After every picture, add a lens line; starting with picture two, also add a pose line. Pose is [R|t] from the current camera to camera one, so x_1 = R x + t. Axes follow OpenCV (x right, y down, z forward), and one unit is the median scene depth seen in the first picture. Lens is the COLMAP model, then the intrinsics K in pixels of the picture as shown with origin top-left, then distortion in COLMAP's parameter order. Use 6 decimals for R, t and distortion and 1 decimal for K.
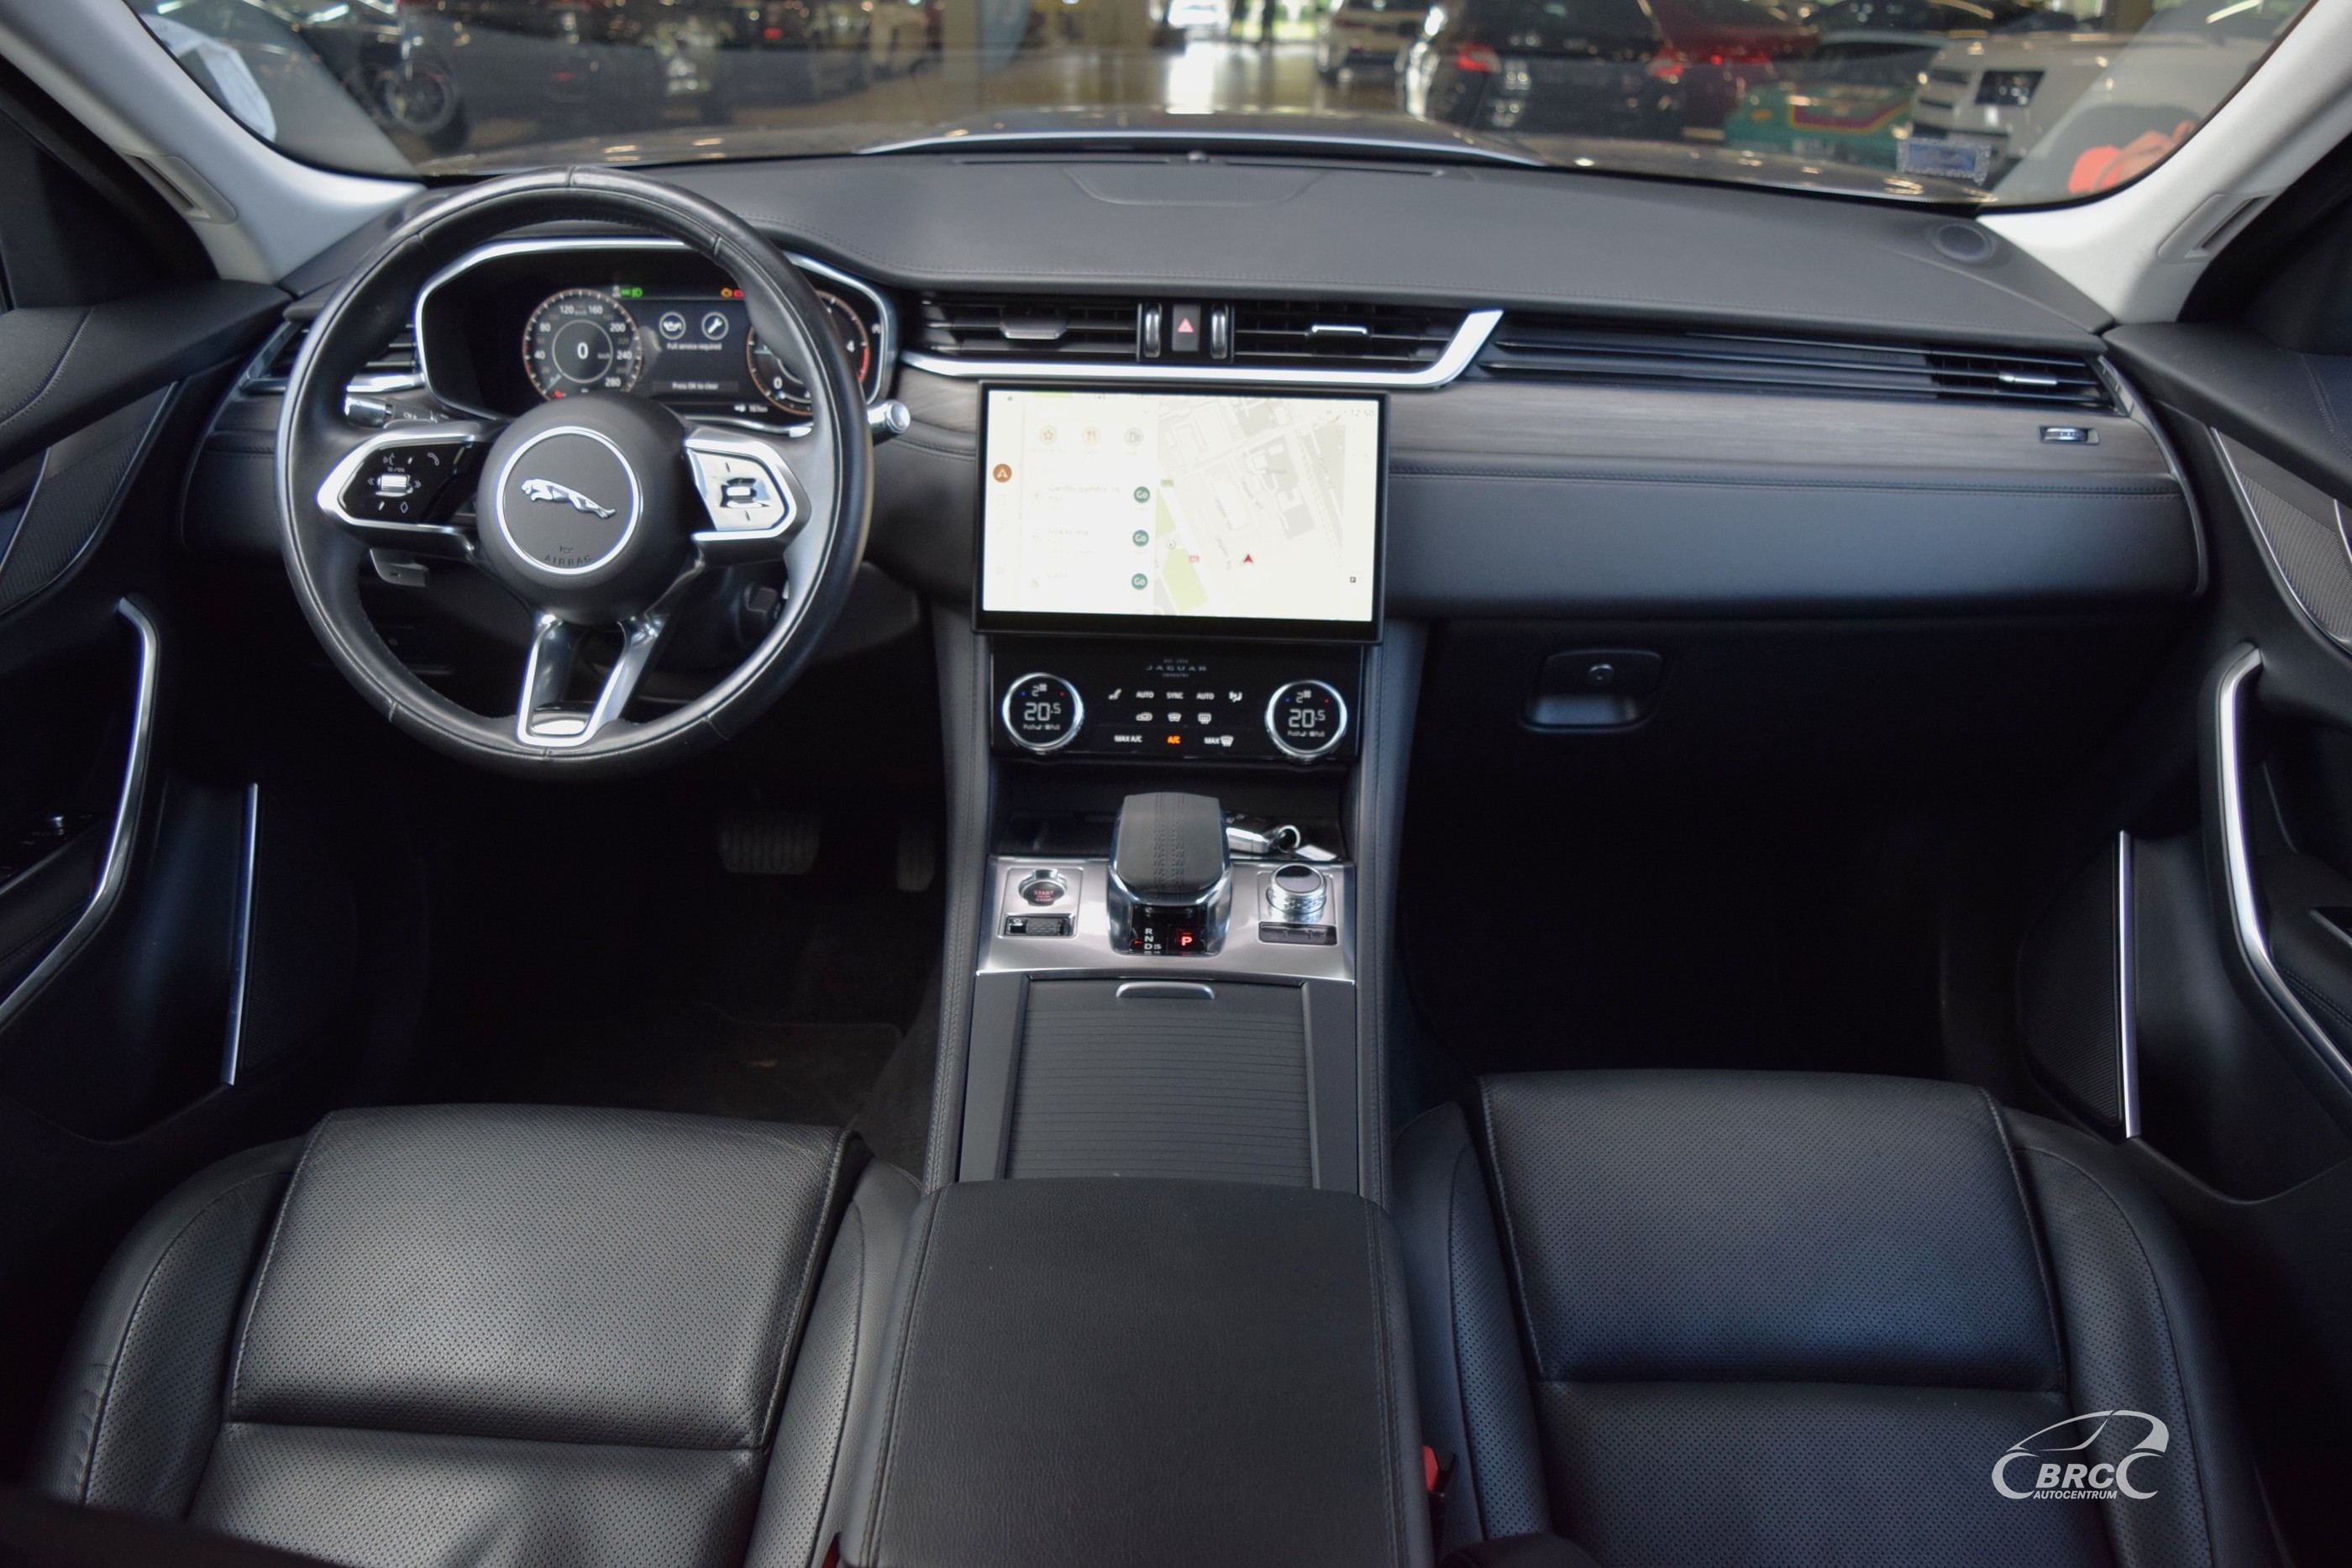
lens RADIAL K [[1834.6, 0, 1176.0], [0, 1834.6, 784.0], [0, 0, 1]] dist [-0.086368, 0.000331]
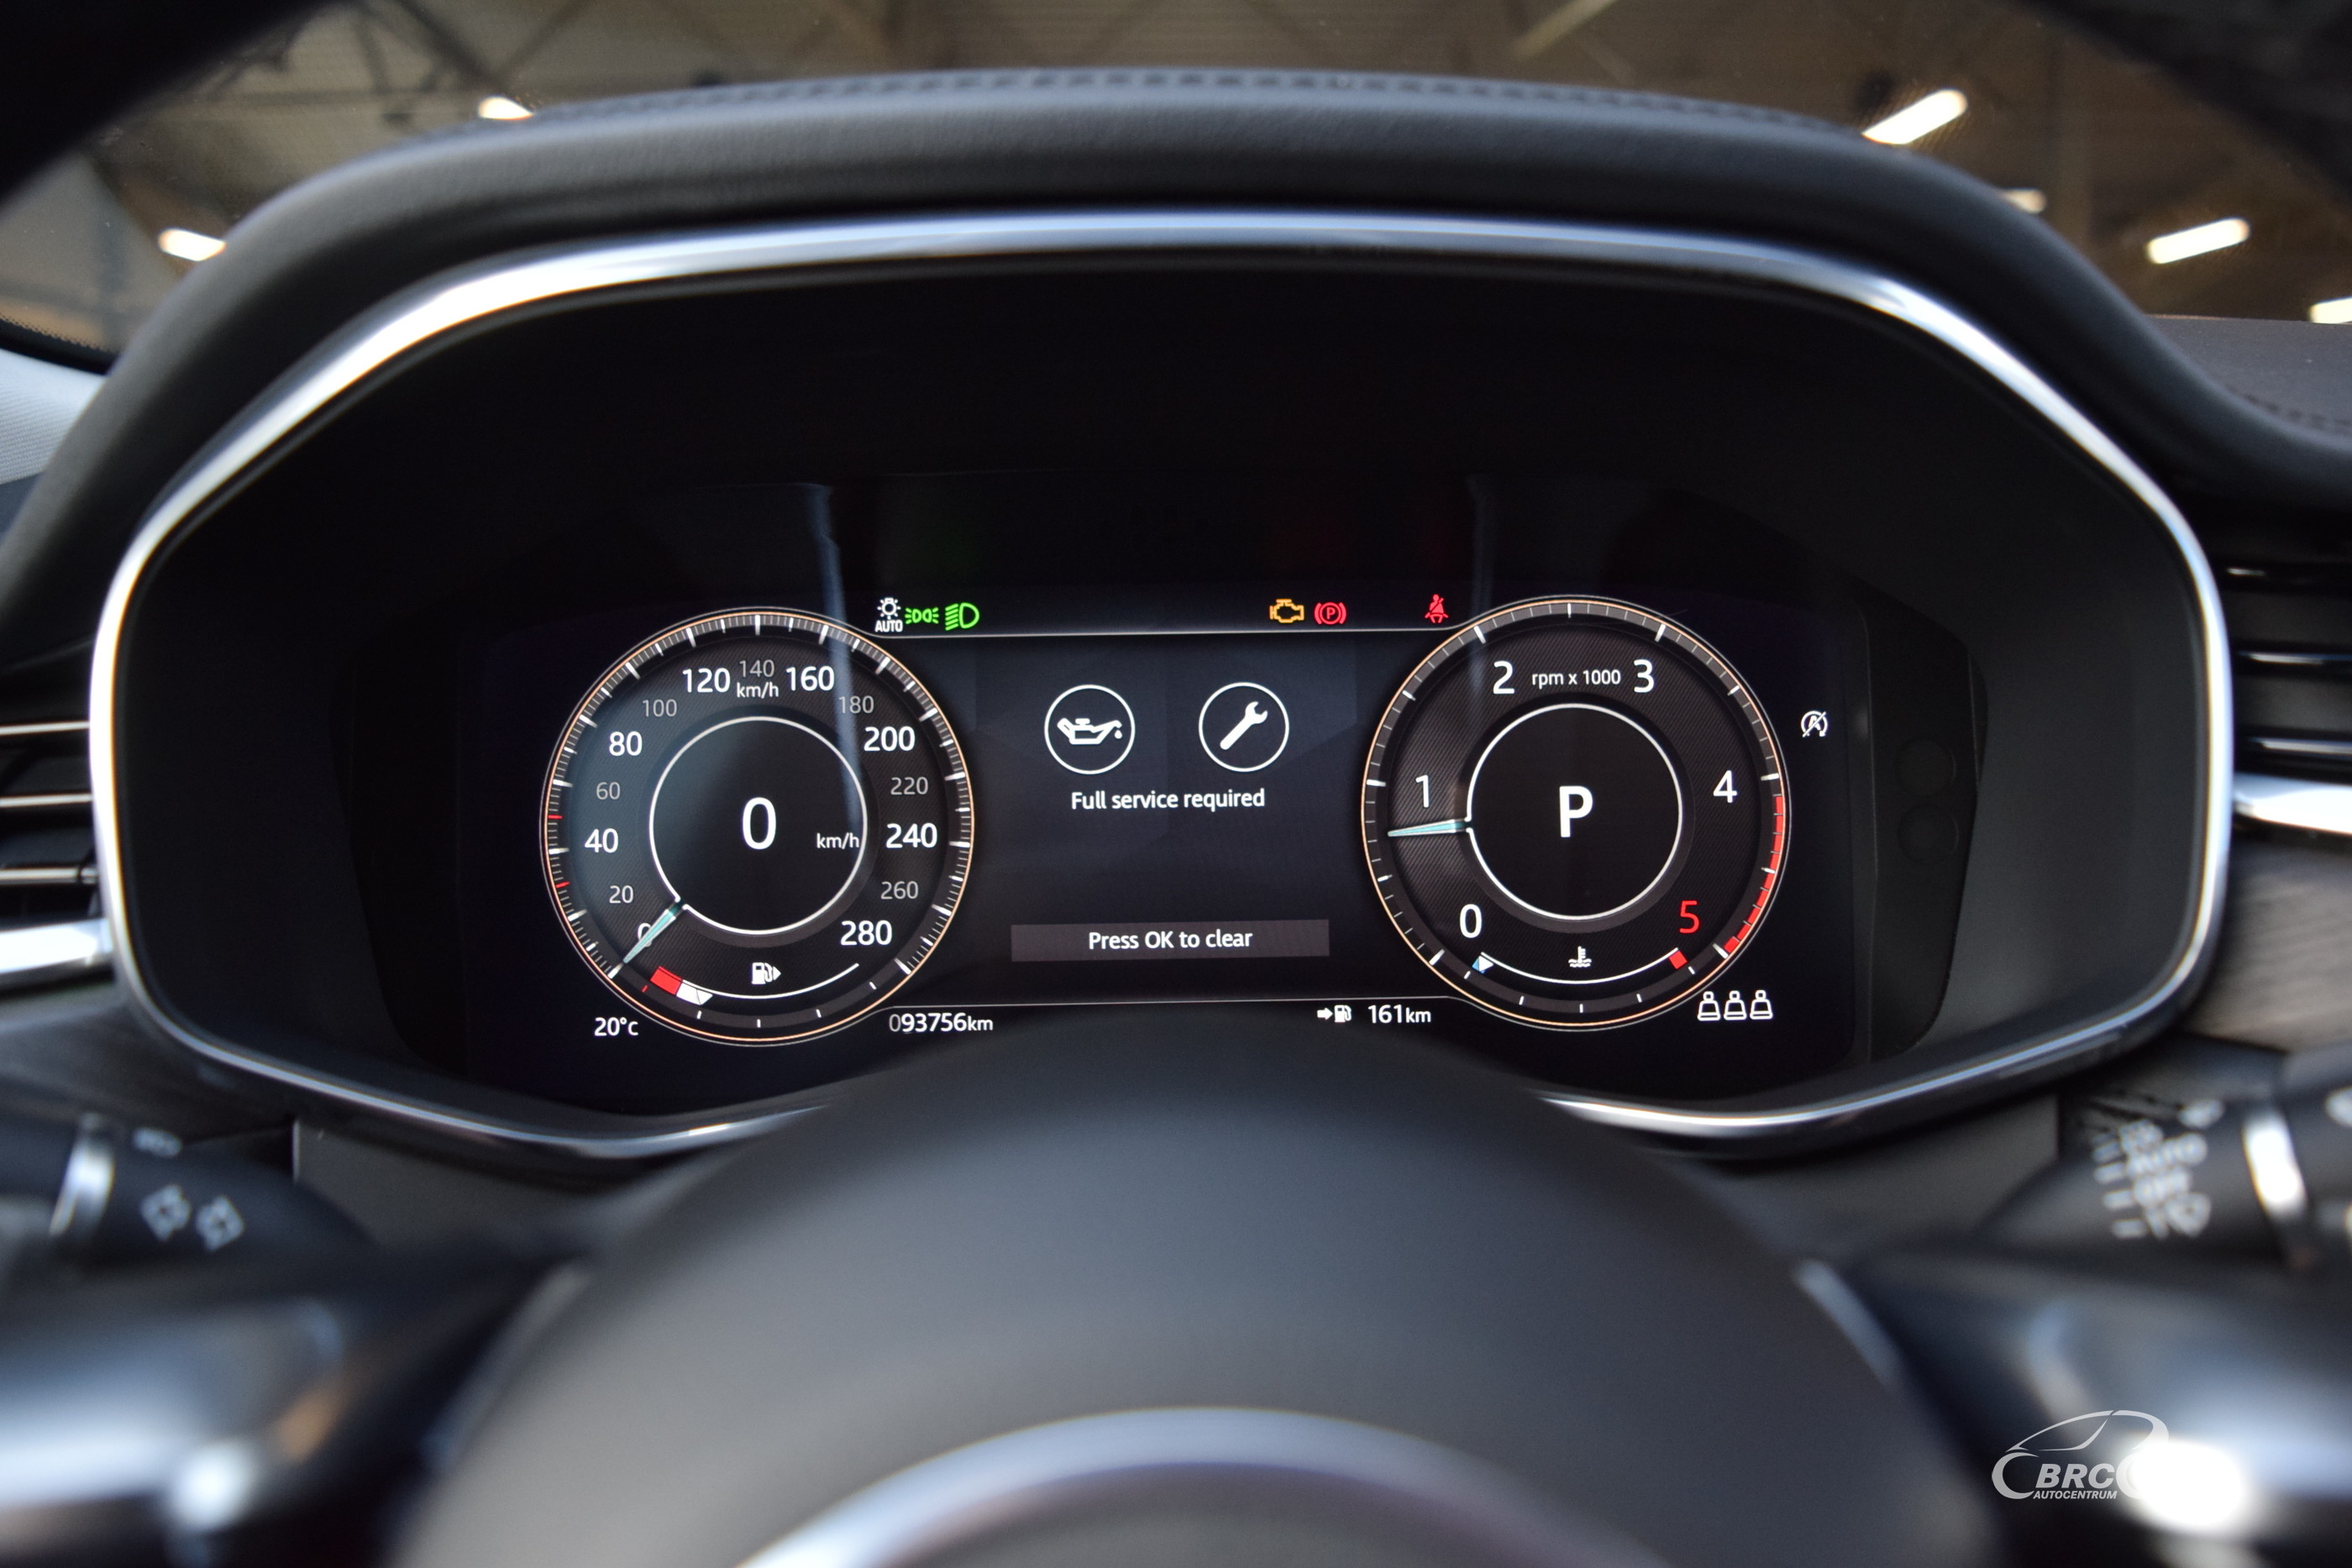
lens RADIAL K [[1834.6, 0, 1176.0], [0, 1834.6, 784.0], [0, 0, 1]] dist [-0.086368, 0.000331]
pose [[0.998840, -0.033077, 0.034993, -0.275205], [0.041271, 0.962457, -0.268278, -0.168441], [-0.024805, 0.269411, 0.962706, 0.730345]]
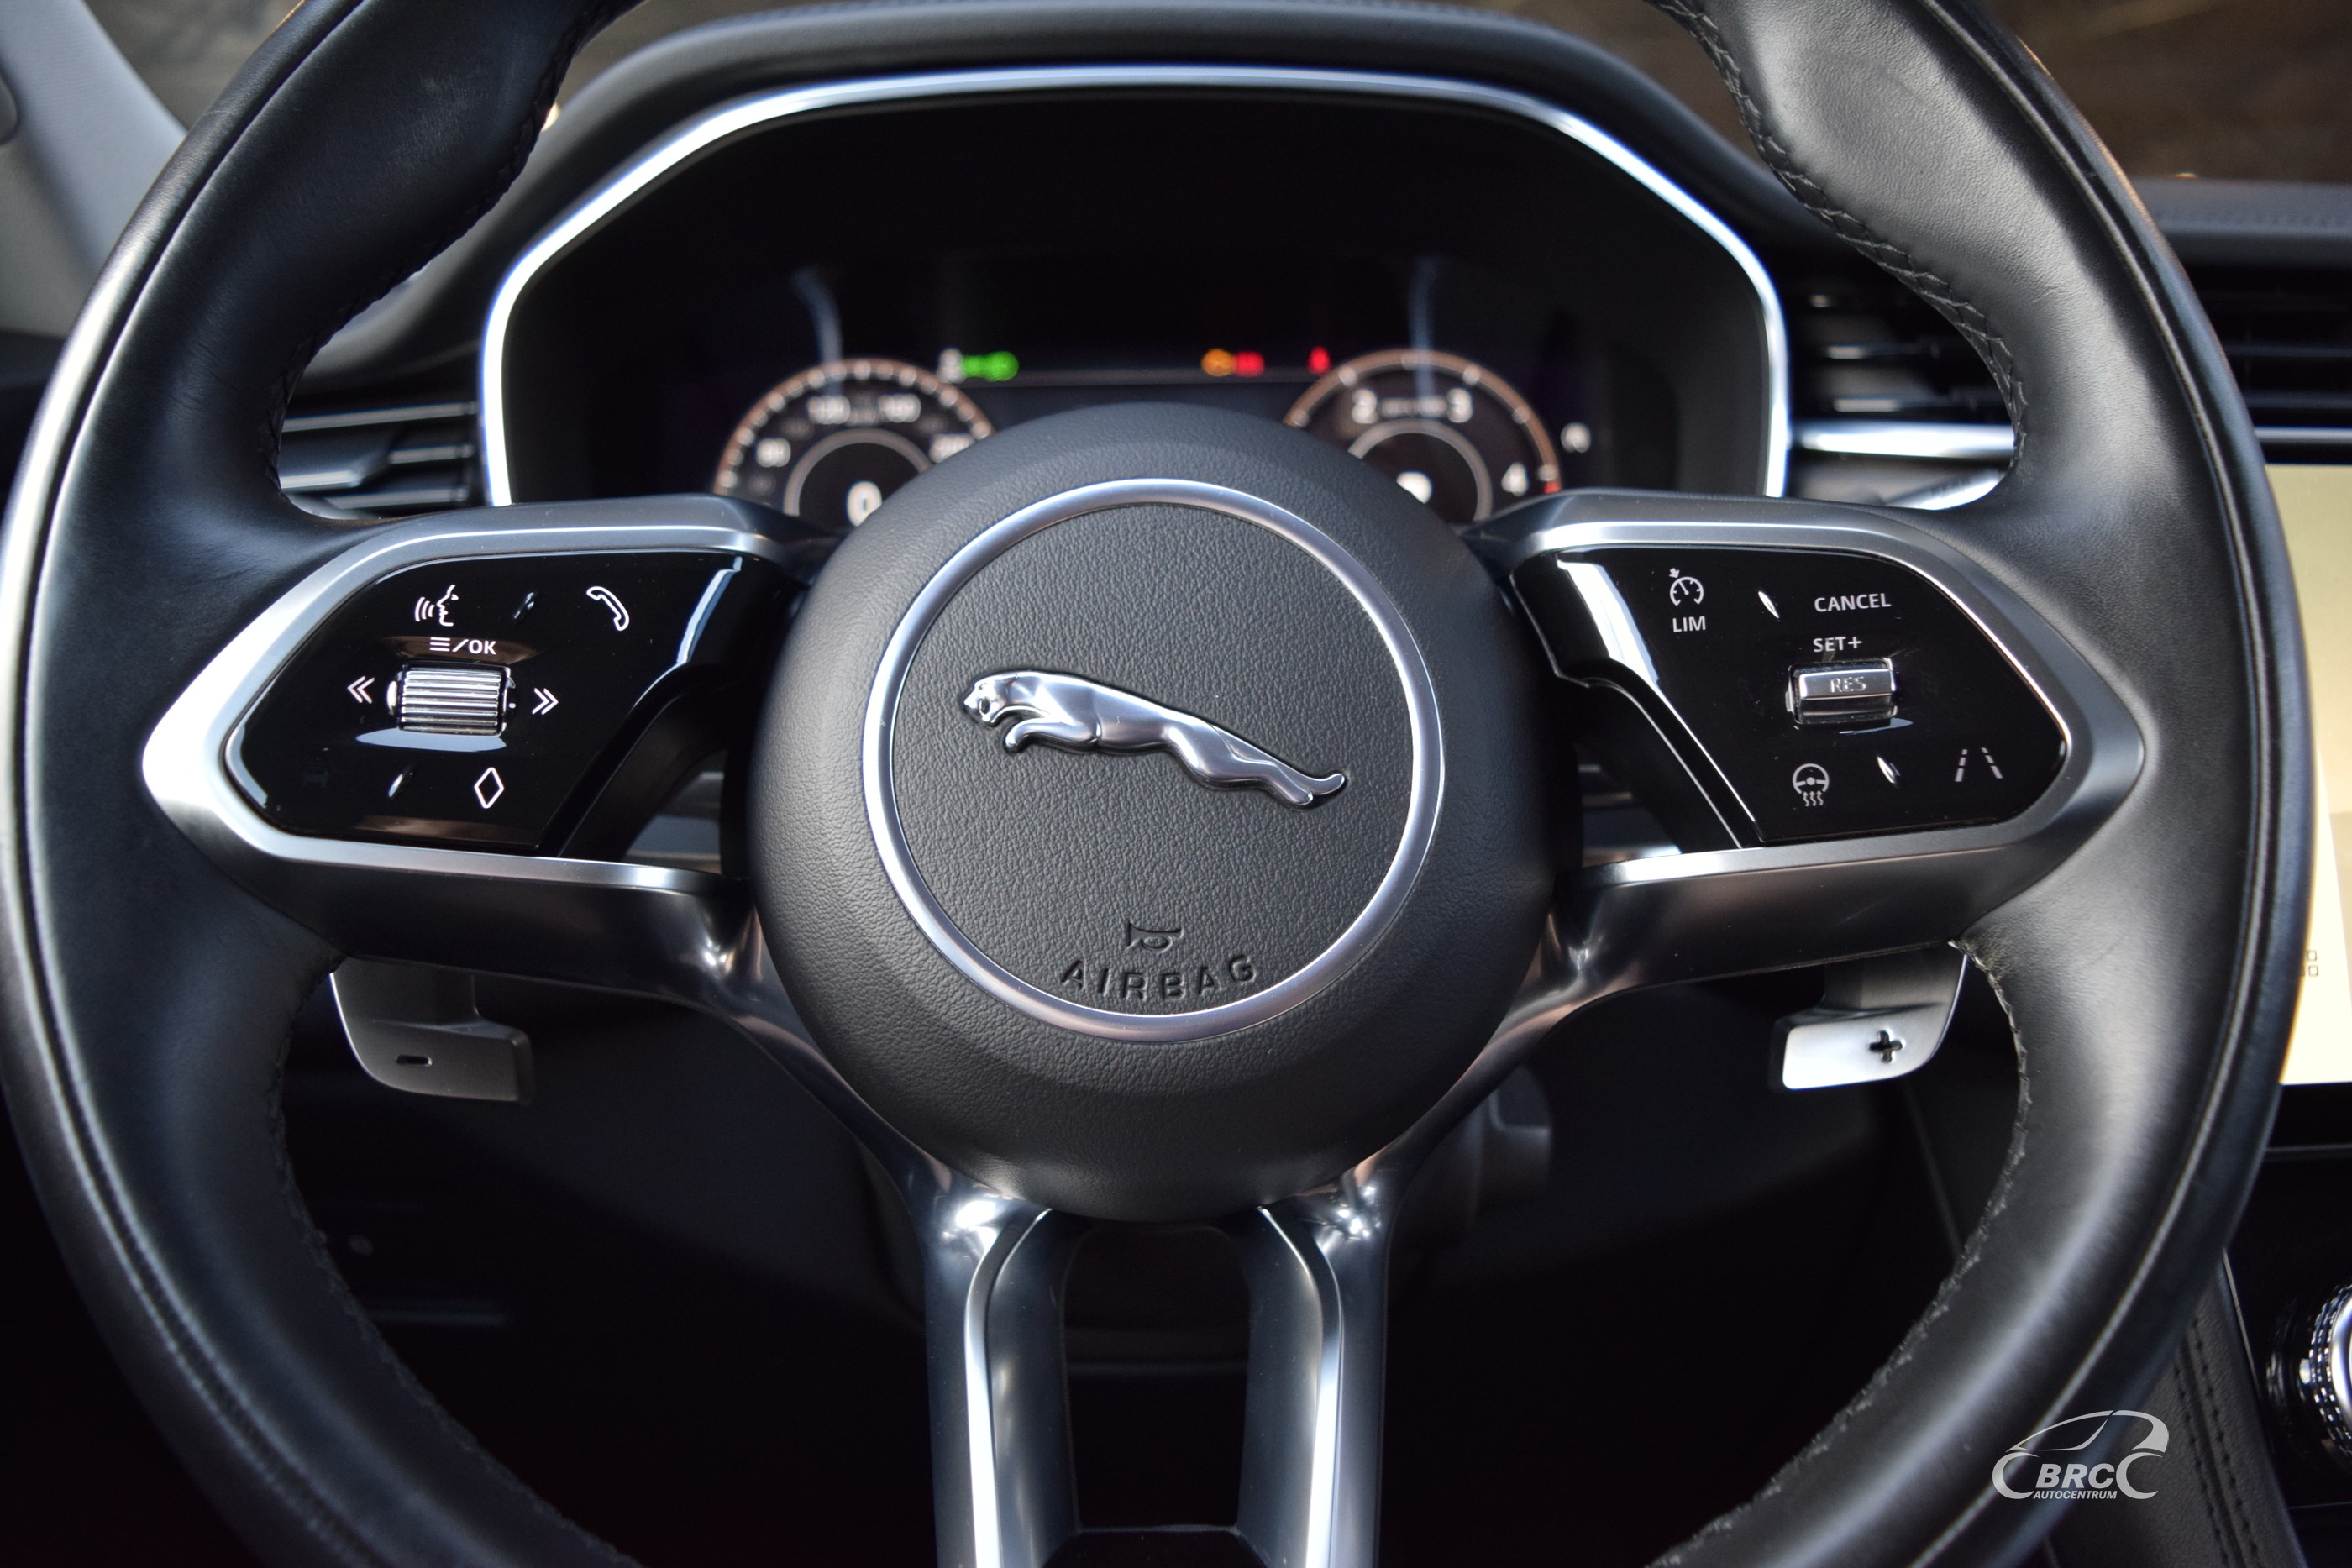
lens RADIAL K [[1834.6, 0, 1176.0], [0, 1834.6, 784.0], [0, 0, 1]] dist [-0.086368, 0.000331]
pose [[0.998203, -0.038793, 0.045679, -0.280163], [0.048958, 0.967461, -0.248237, -0.070894], [-0.034563, 0.250028, 0.967622, 0.612379]]
